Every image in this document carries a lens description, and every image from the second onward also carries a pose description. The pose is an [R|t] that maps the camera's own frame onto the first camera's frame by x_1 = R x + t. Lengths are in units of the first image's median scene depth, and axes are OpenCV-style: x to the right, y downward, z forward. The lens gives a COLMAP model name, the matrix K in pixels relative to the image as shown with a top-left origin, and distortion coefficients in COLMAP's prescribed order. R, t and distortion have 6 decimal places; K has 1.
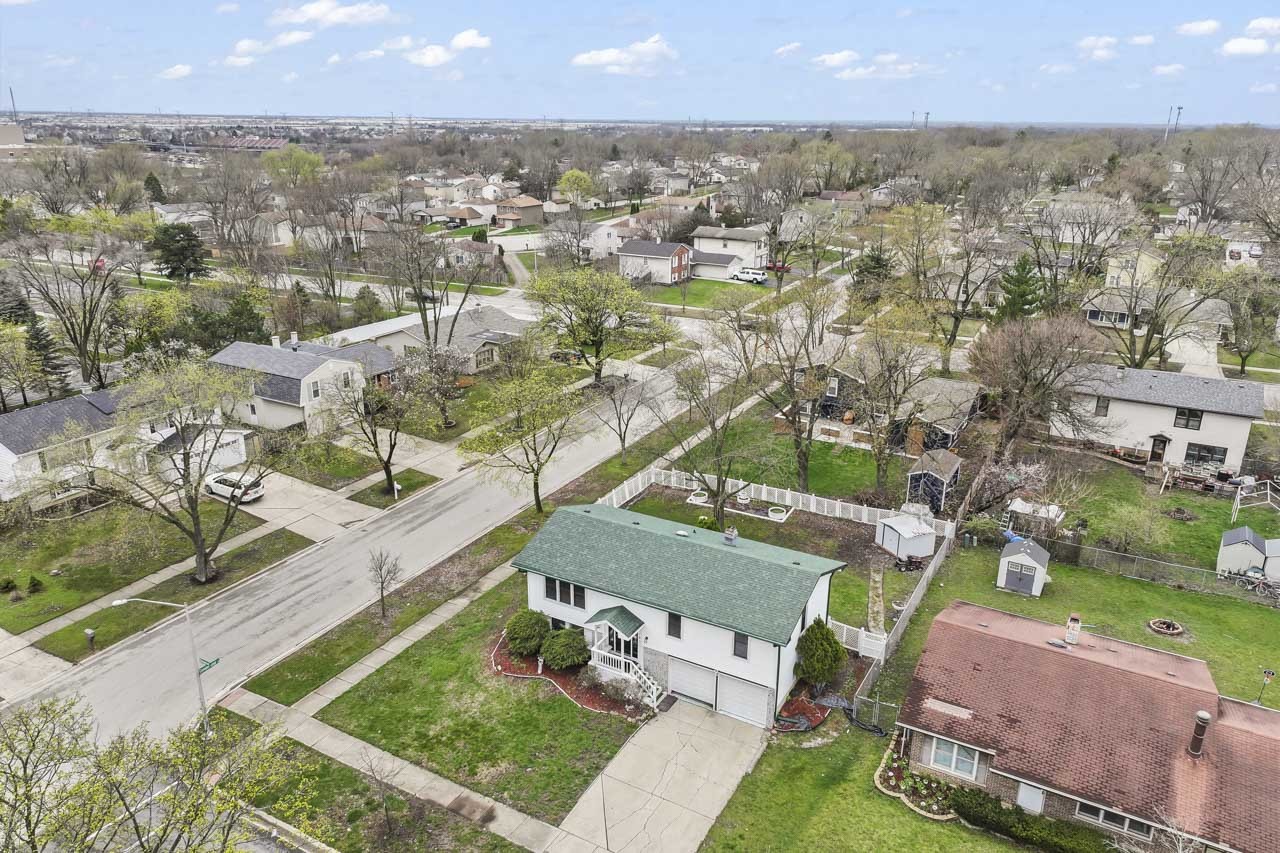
lens RADIAL K [[919.7, 0, 640.0], [0, 919.7, 426.5], [0, 0, 1]] dist [-0.003382, 0.001179]
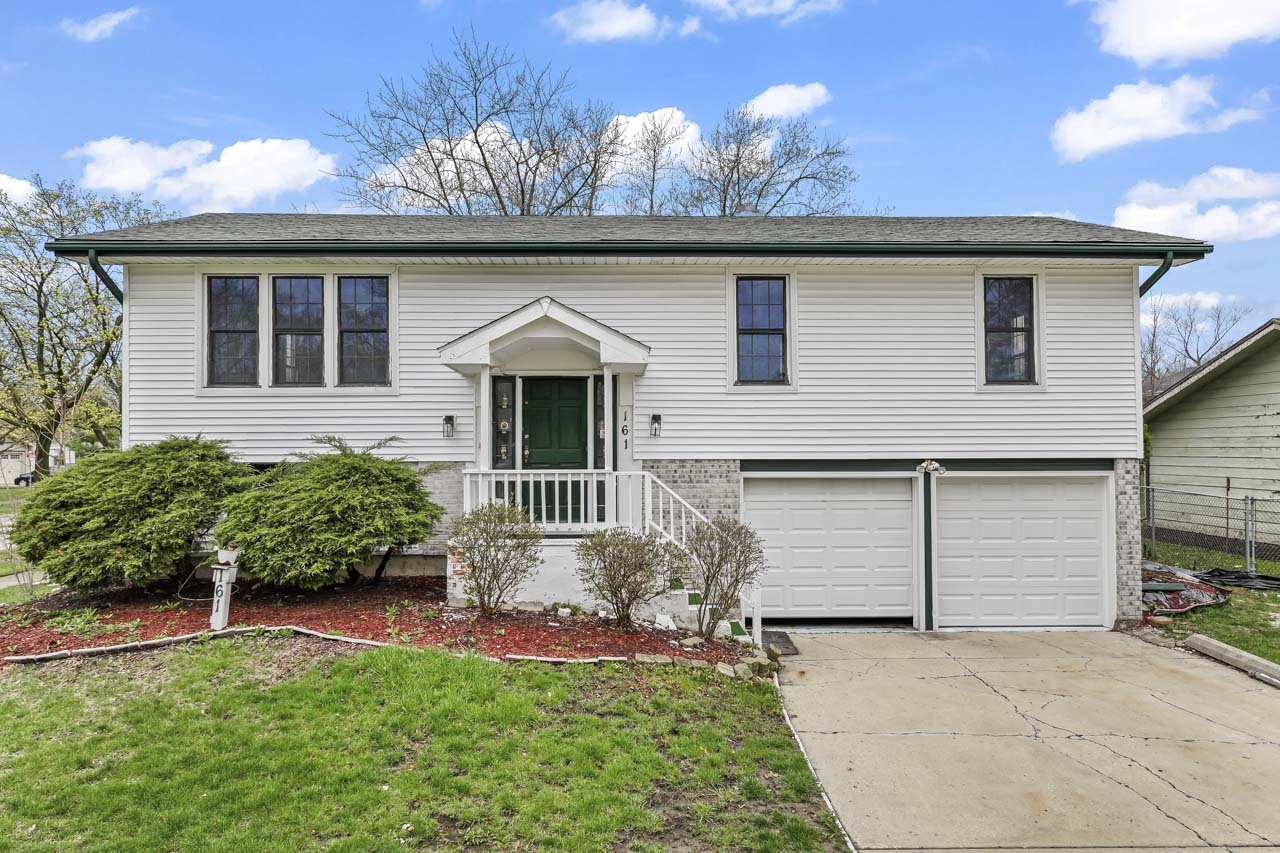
lens RADIAL K [[919.7, 0, 640.0], [0, 919.7, 426.5], [0, 0, 1]] dist [-0.003382, 0.001179]
pose [[0.852575, 0.003750, 0.522592, -0.145921], [0.181464, 0.935632, -0.302760, 0.324993], [-0.490089, 0.352957, 0.797016, 0.804467]]
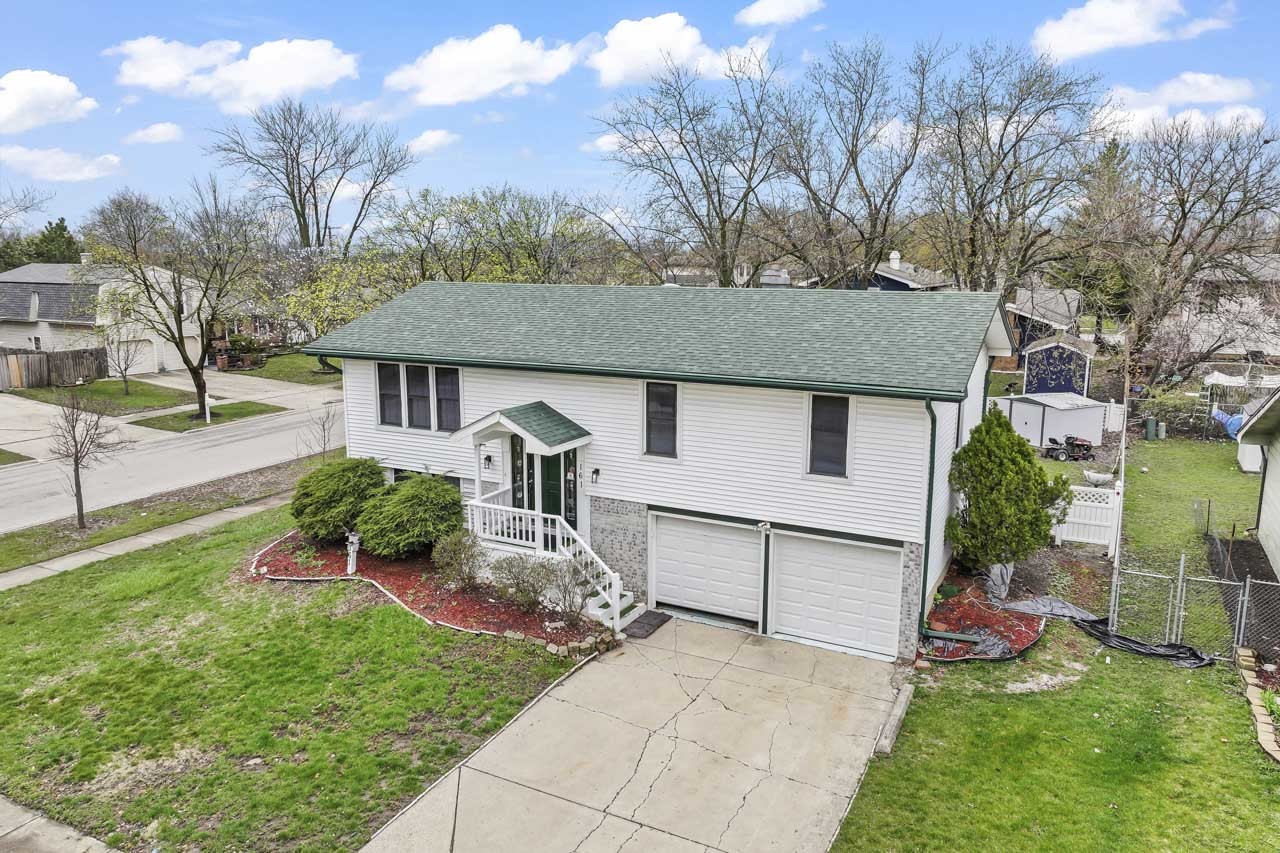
lens RADIAL K [[911.5, 0, 640.0], [0, 911.5, 426.5], [0, 0, 1]] dist [0.000142, 0.004848]
pose [[0.999426, -0.012140, 0.031613, 0.015058], [0.016776, 0.988425, -0.150779, 0.282166], [-0.029417, 0.151223, 0.988062, 0.593200]]
